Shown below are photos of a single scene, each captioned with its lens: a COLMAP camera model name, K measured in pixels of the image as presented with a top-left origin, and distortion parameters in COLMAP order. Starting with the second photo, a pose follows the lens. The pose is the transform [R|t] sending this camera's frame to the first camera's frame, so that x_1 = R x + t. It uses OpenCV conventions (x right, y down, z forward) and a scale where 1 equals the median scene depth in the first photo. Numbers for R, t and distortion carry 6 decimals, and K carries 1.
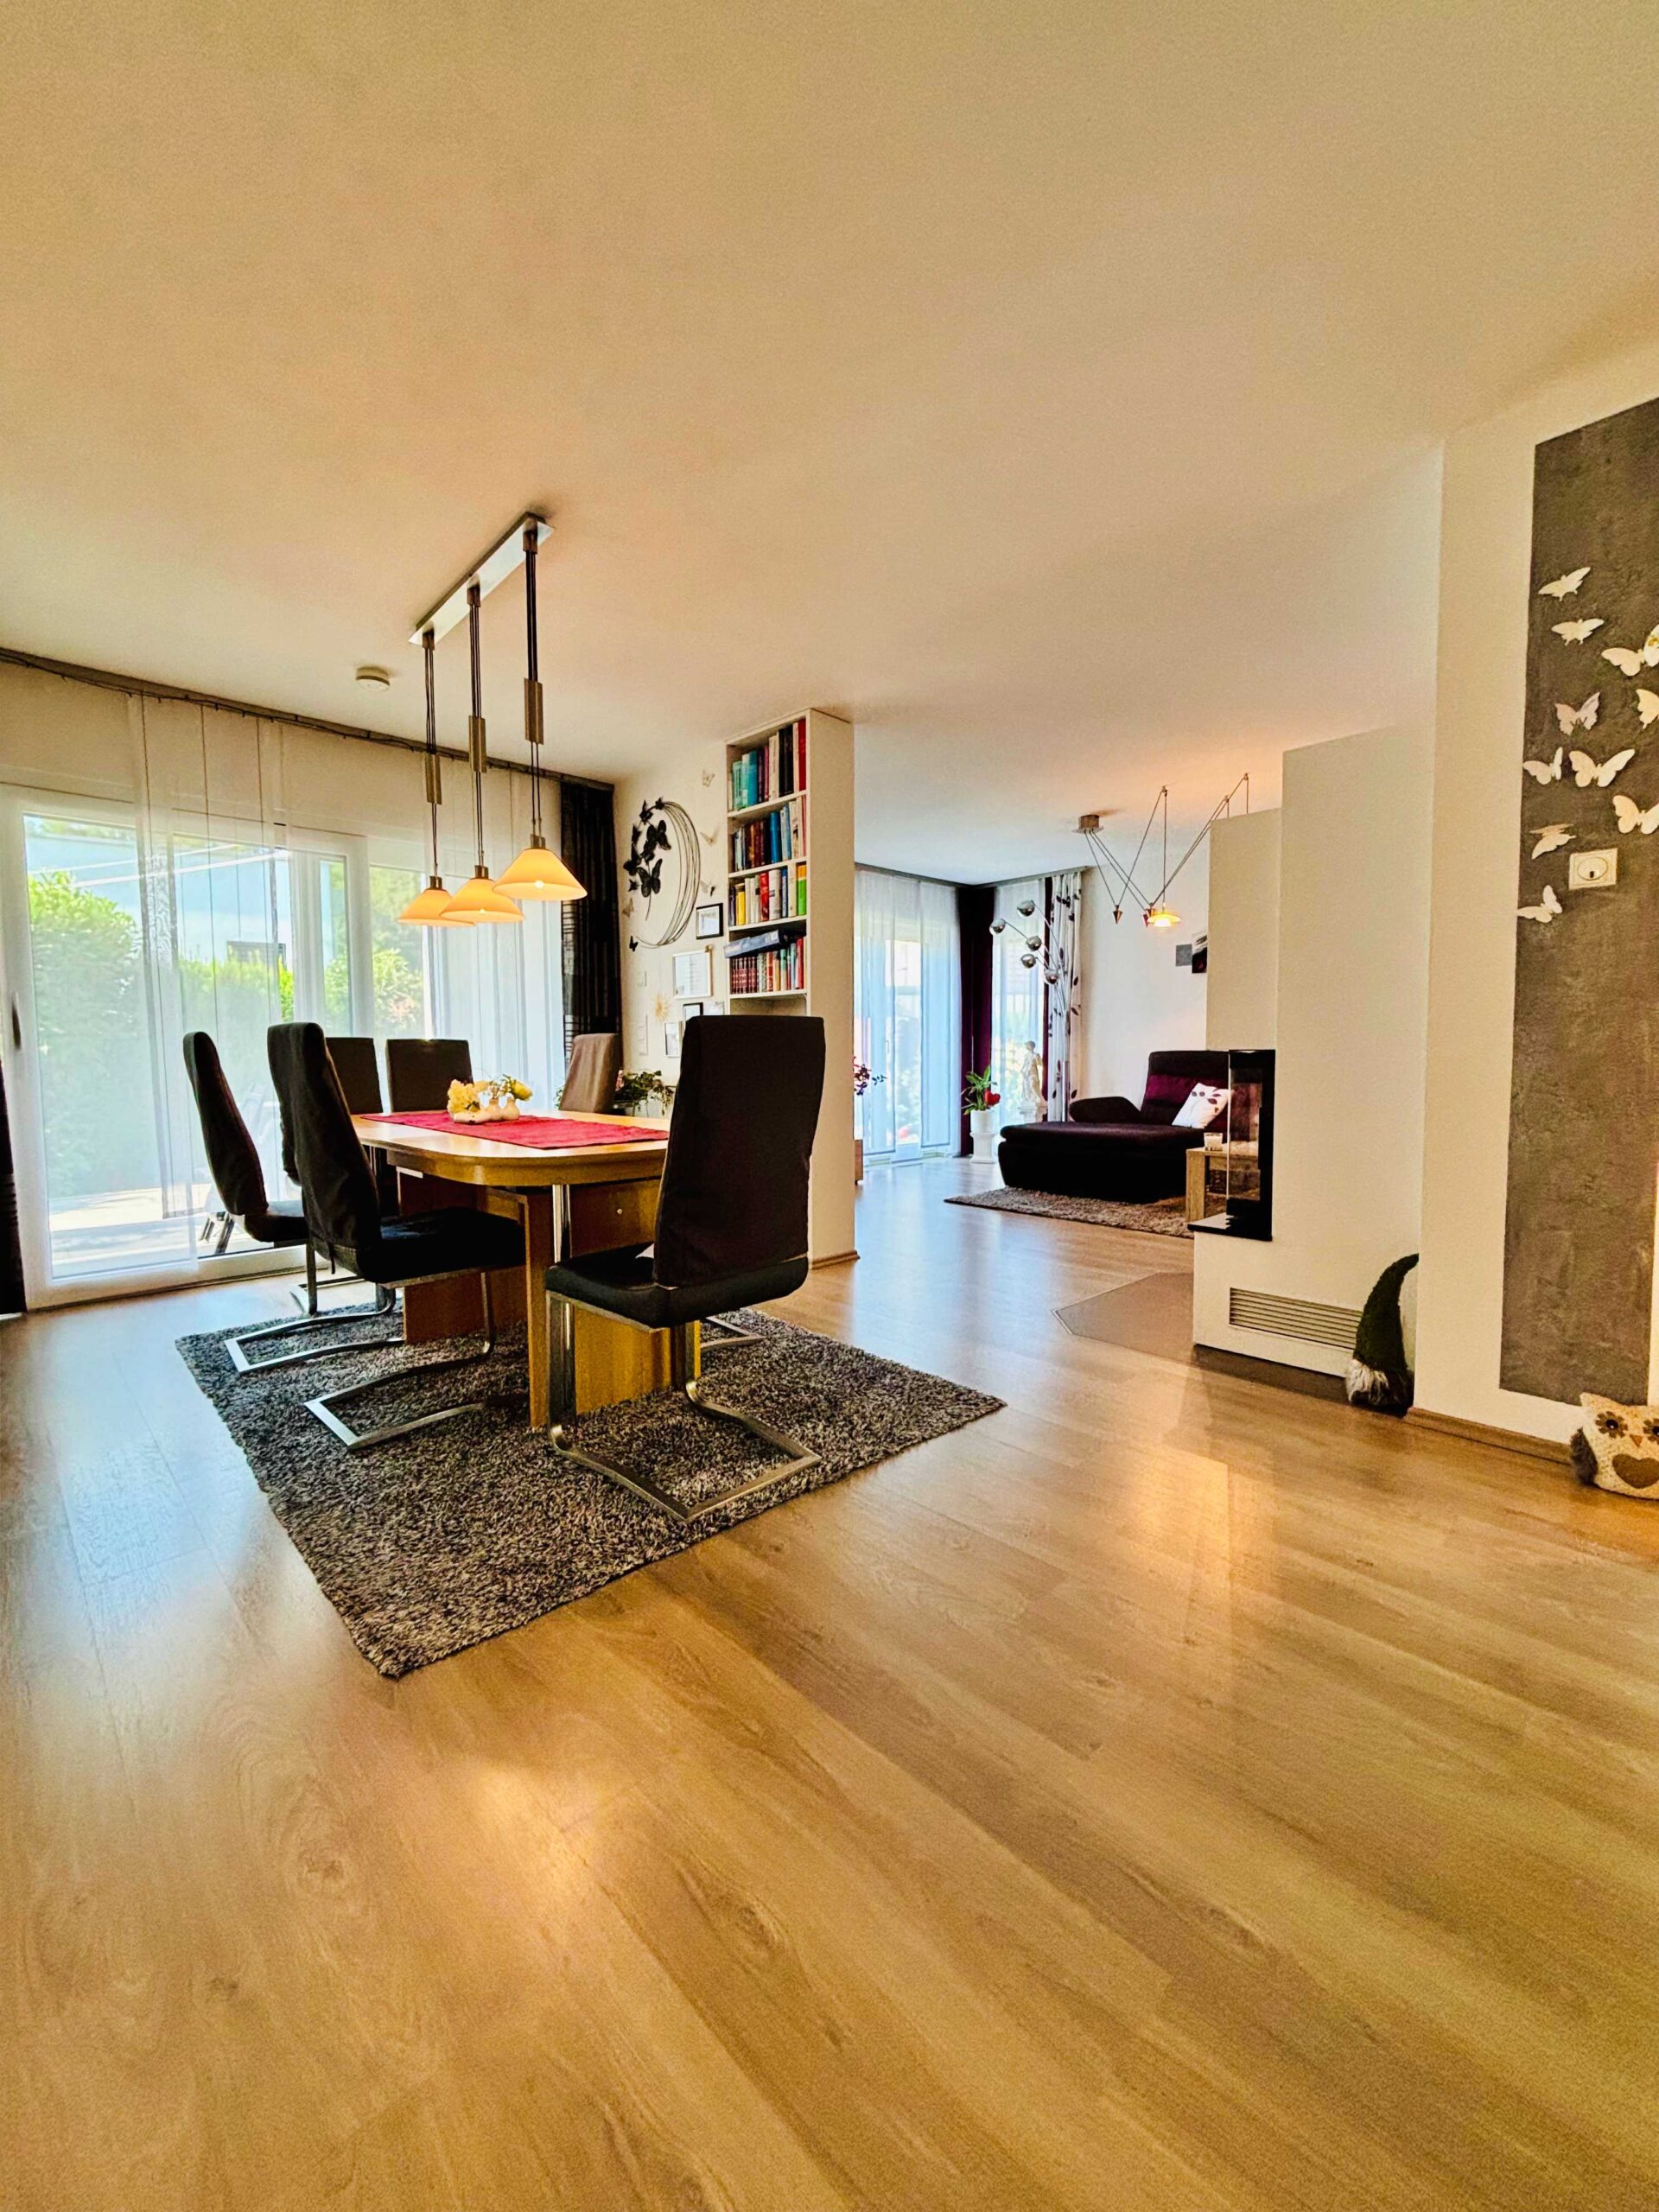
lens RADIAL K [[891.3, 0, 820.3], [0, 891.3, 1121.1], [0, 0, 1]] dist [-0.000282, 0.000894]
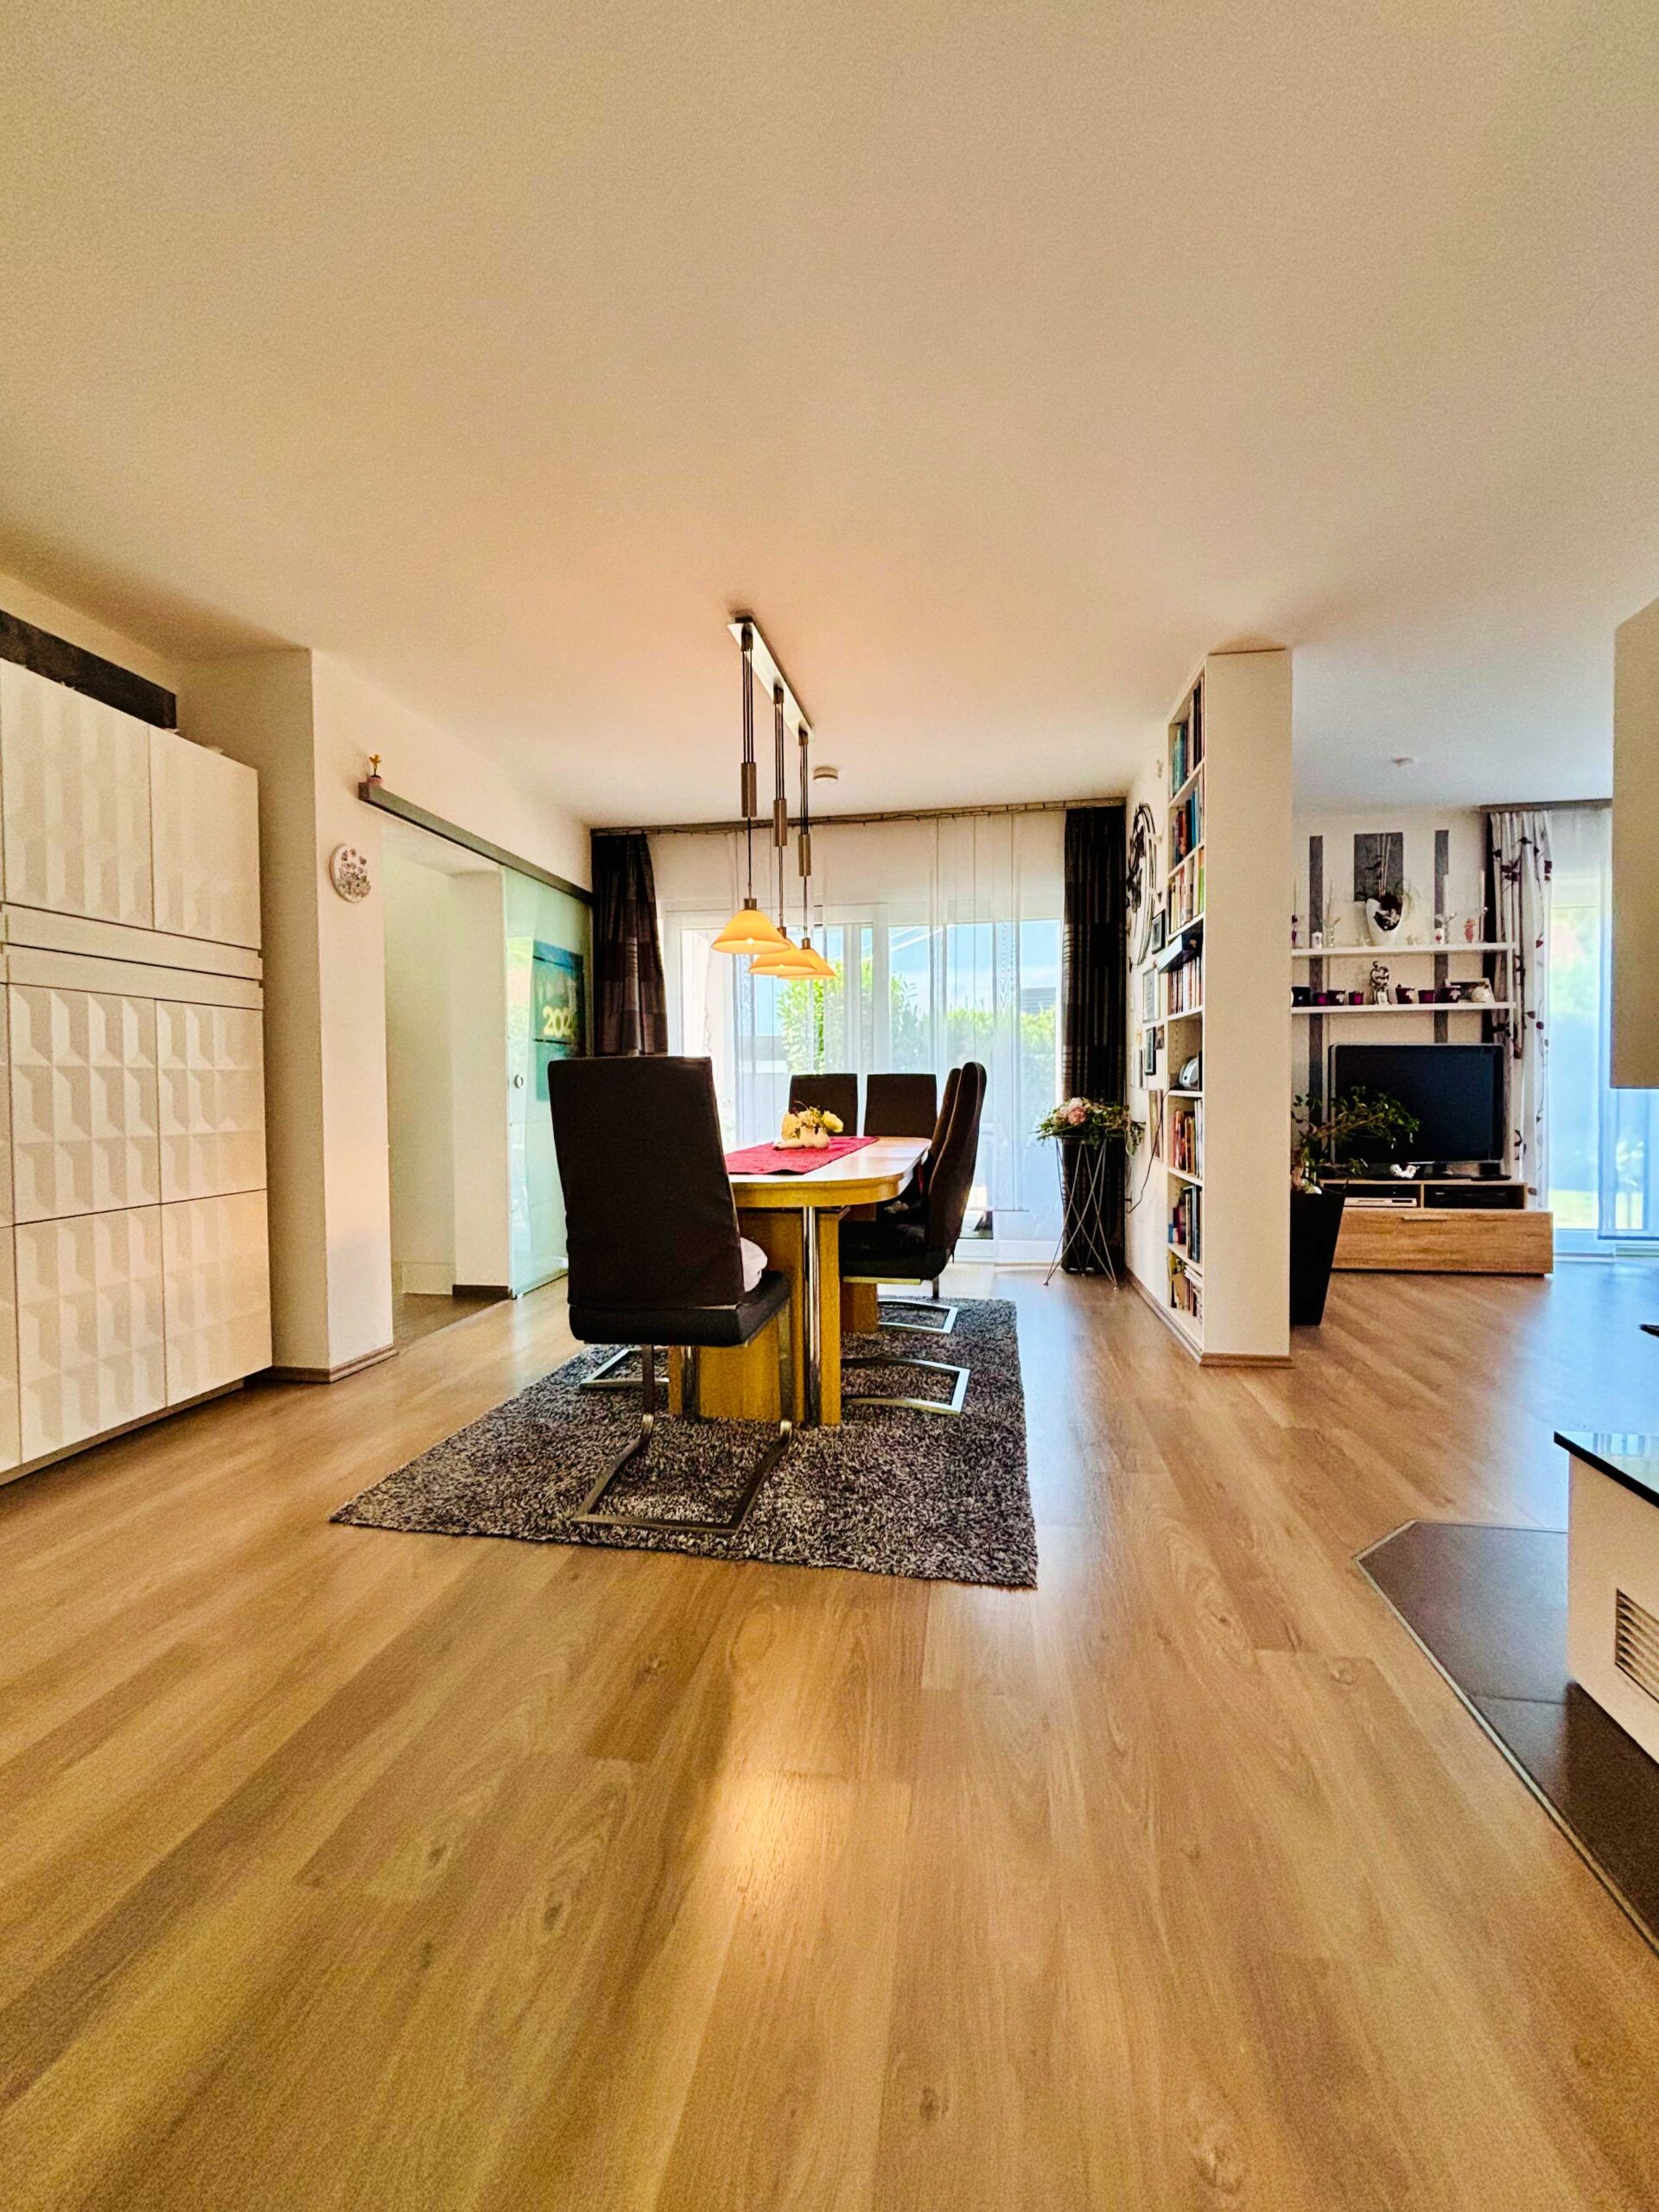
lens RADIAL K [[891.3, 0, 831.6], [0, 891.3, 1099.8], [0, 0, 1]] dist [-0.000282, 0.000894]
pose [[0.602298, 0.014741, -0.798135, 0.230977], [-0.057861, 0.998006, -0.025231, -0.014230], [0.796172, 0.061377, 0.601950, 0.145600]]
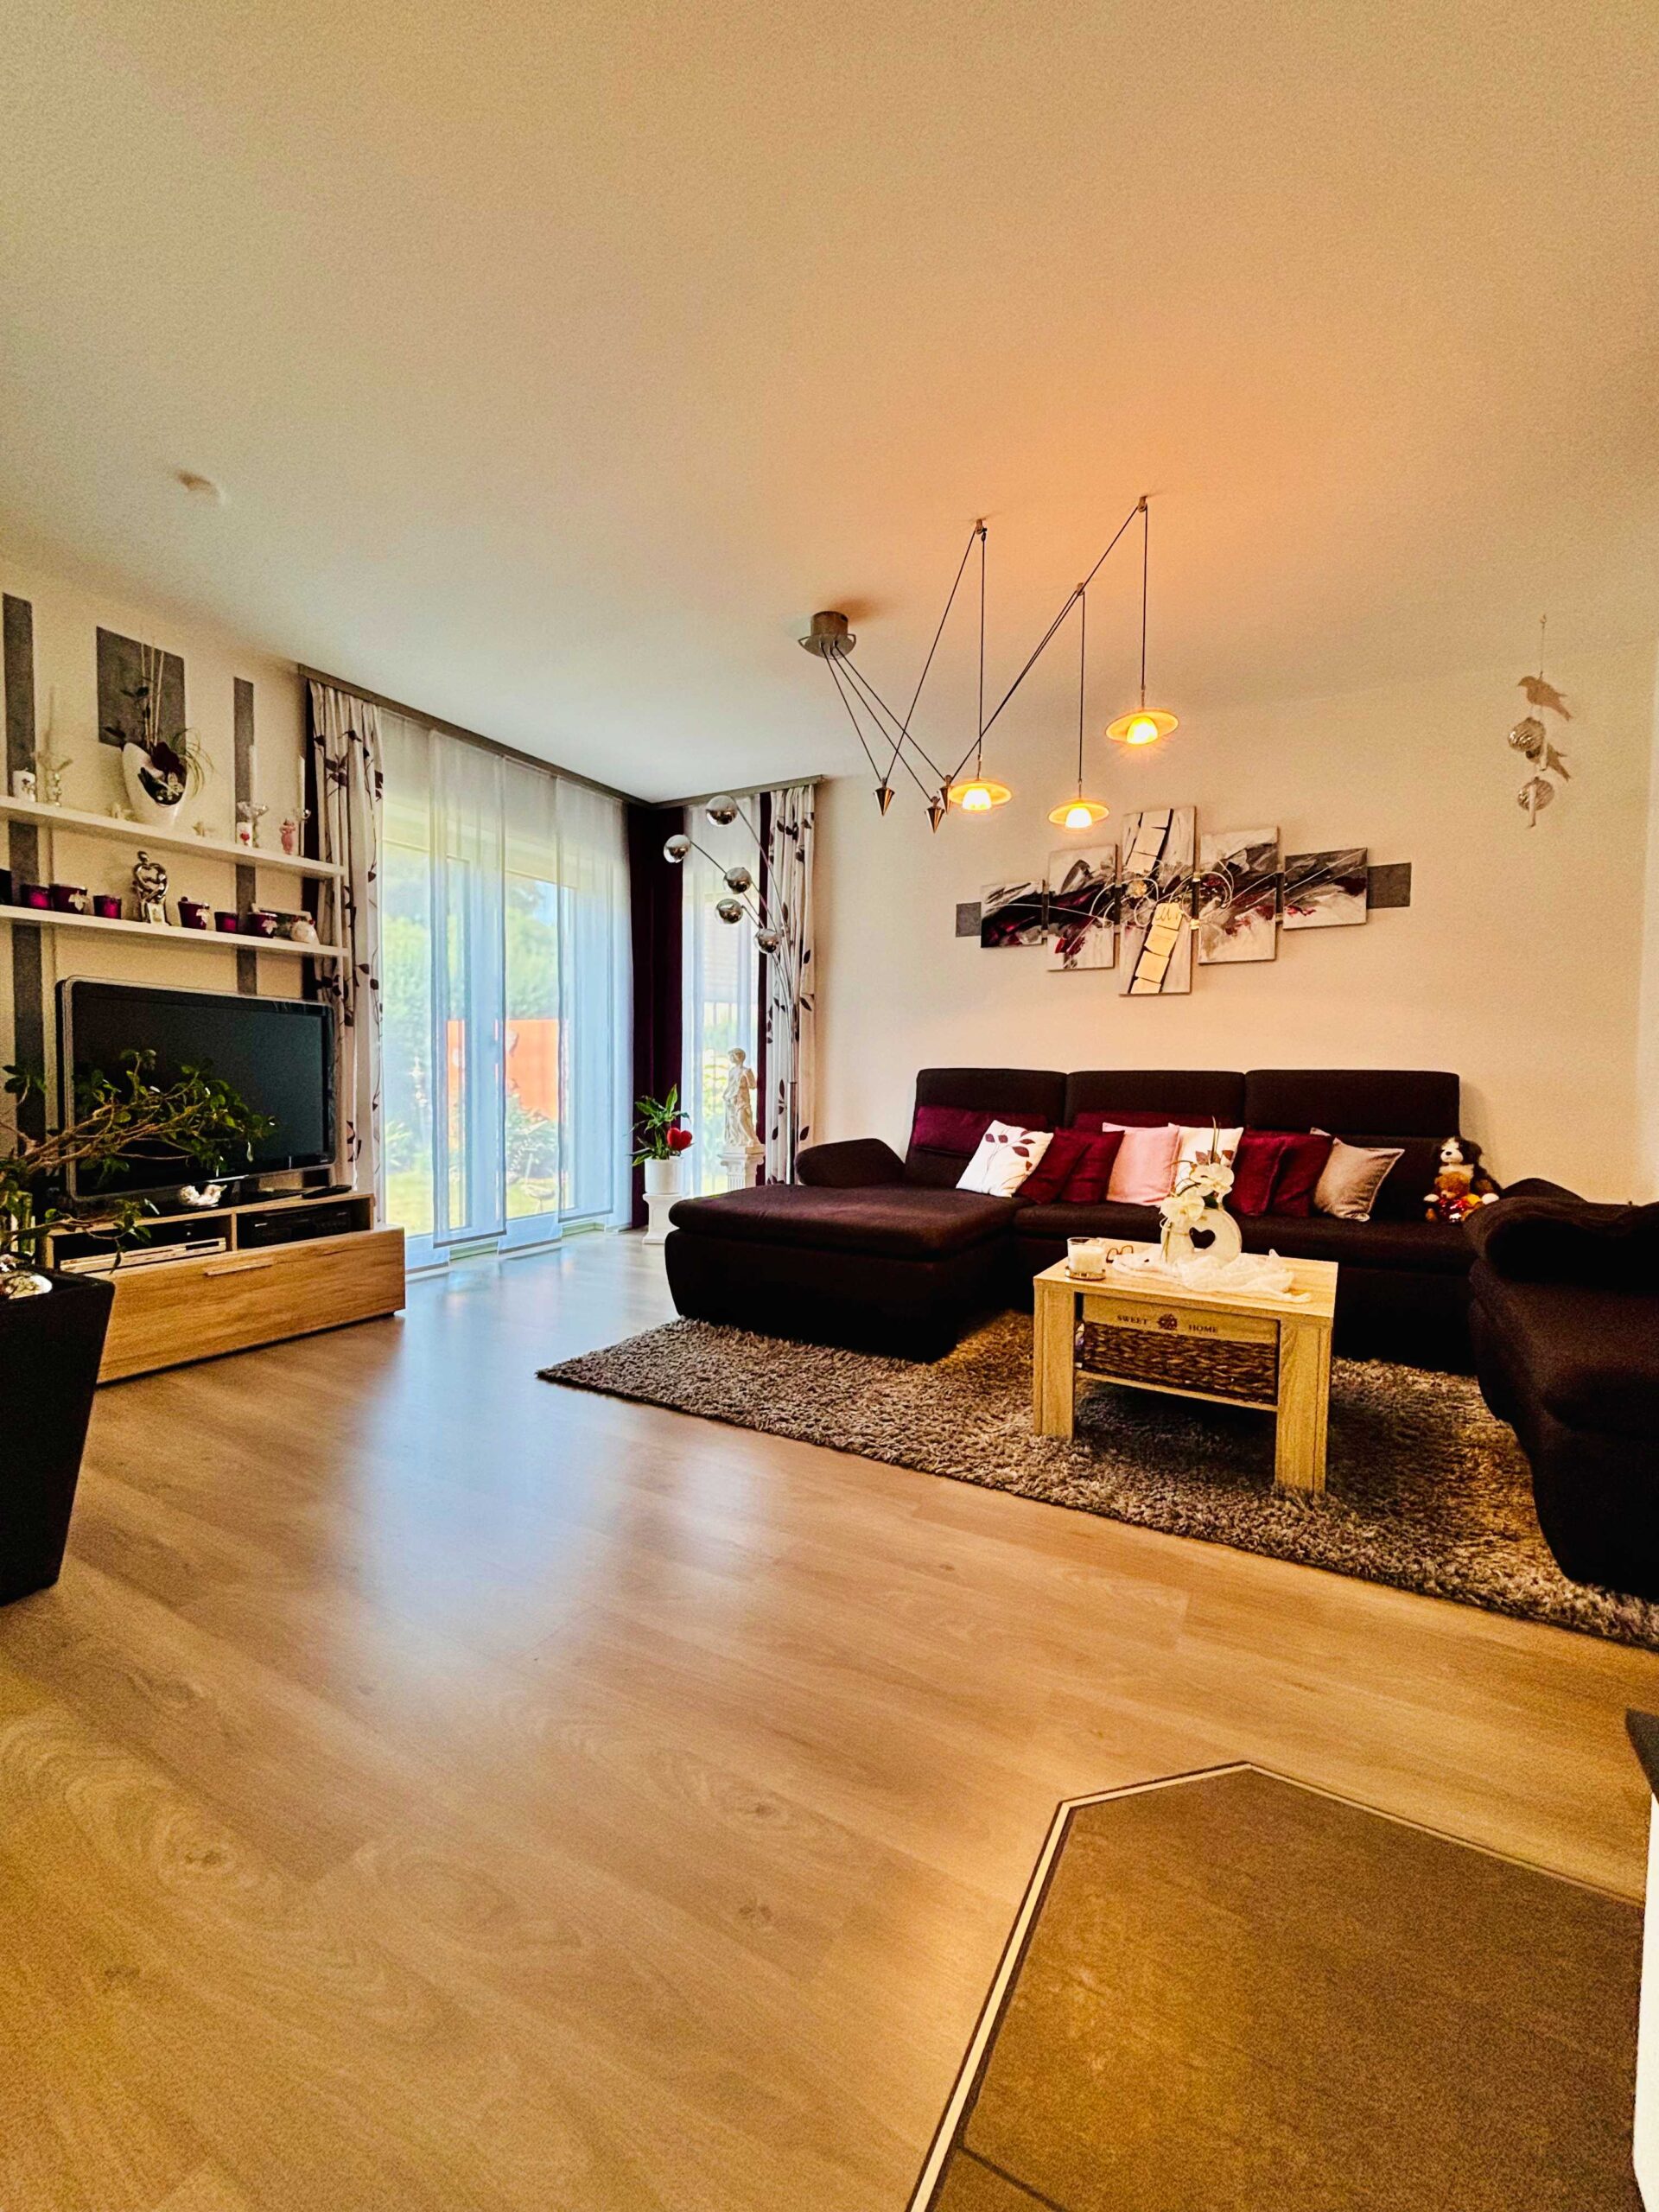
lens RADIAL K [[891.3, 0, 839.2], [0, 891.3, 1107.6], [0, 0, 1]] dist [-0.000282, 0.000894]
pose [[0.951390, 0.008014, 0.307885, 0.115050], [0.003150, 0.999356, -0.035744, -0.027024], [-0.307973, 0.034976, 0.950752, 0.396995]]
